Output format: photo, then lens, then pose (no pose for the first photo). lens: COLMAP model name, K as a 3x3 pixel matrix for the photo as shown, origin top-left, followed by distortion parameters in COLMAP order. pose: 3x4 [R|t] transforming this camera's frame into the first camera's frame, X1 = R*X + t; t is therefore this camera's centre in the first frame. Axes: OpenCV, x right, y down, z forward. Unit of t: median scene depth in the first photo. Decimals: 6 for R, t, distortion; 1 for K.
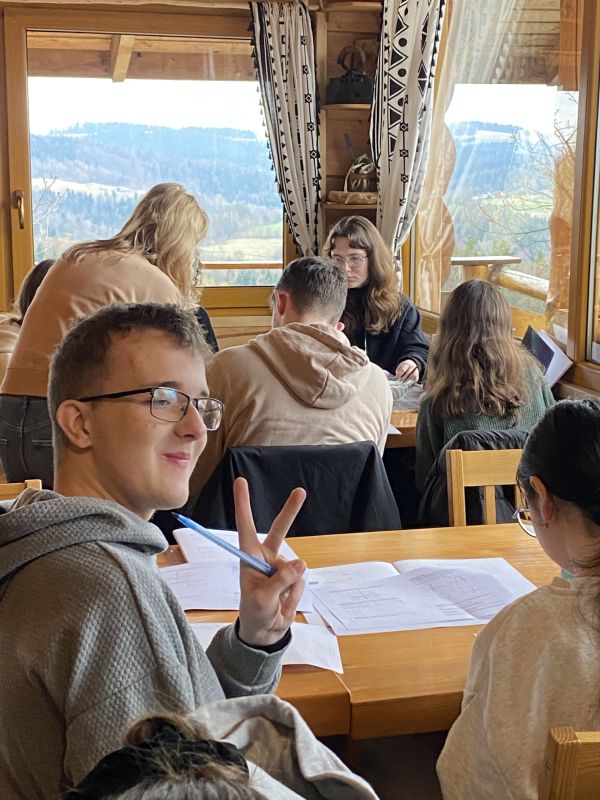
lens RADIAL K [[1435.8, 0, 300.5], [0, 1435.8, 400.9], [0, 0, 1]] dist [0.150245, 0.000000]
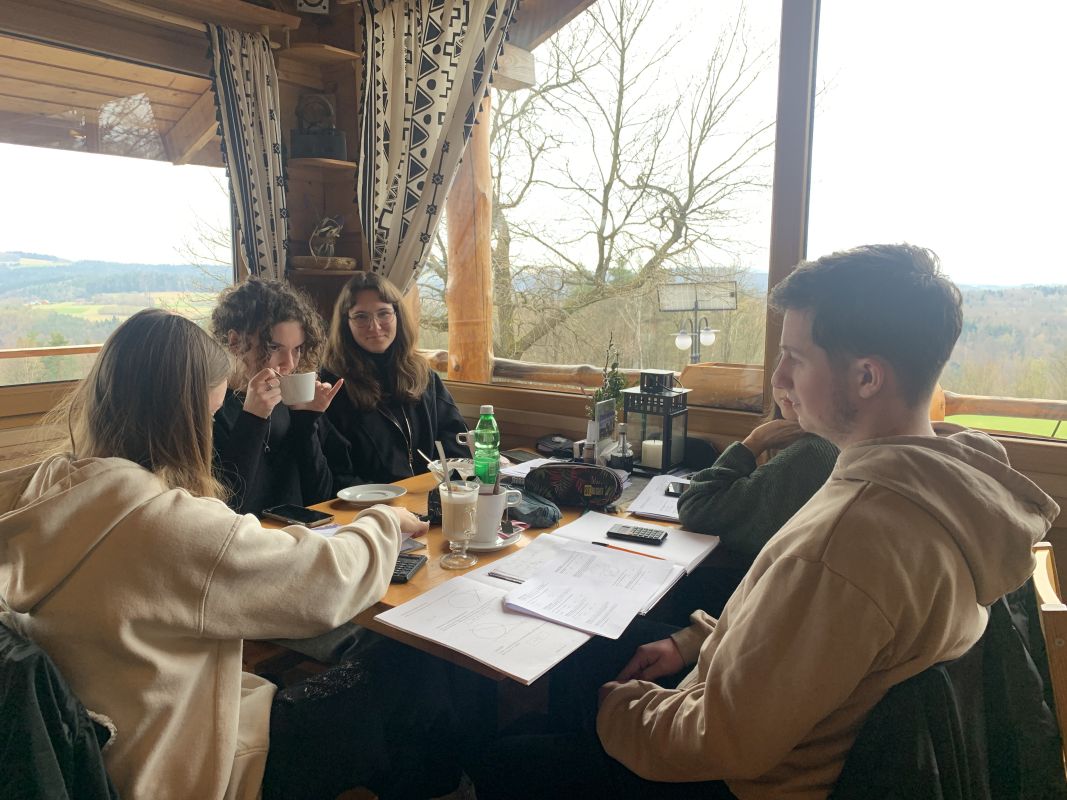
lens RADIAL K [[824.8, 0, 529.9], [0, 824.8, 399.7], [0, 0, 1]] dist [0.011044, -0.005791]
pose [[0.768897, -0.096984, 0.631974, -0.208361], [0.111502, 0.993622, 0.016823, -0.050636], [-0.629575, 0.057531, 0.774807, 0.531151]]
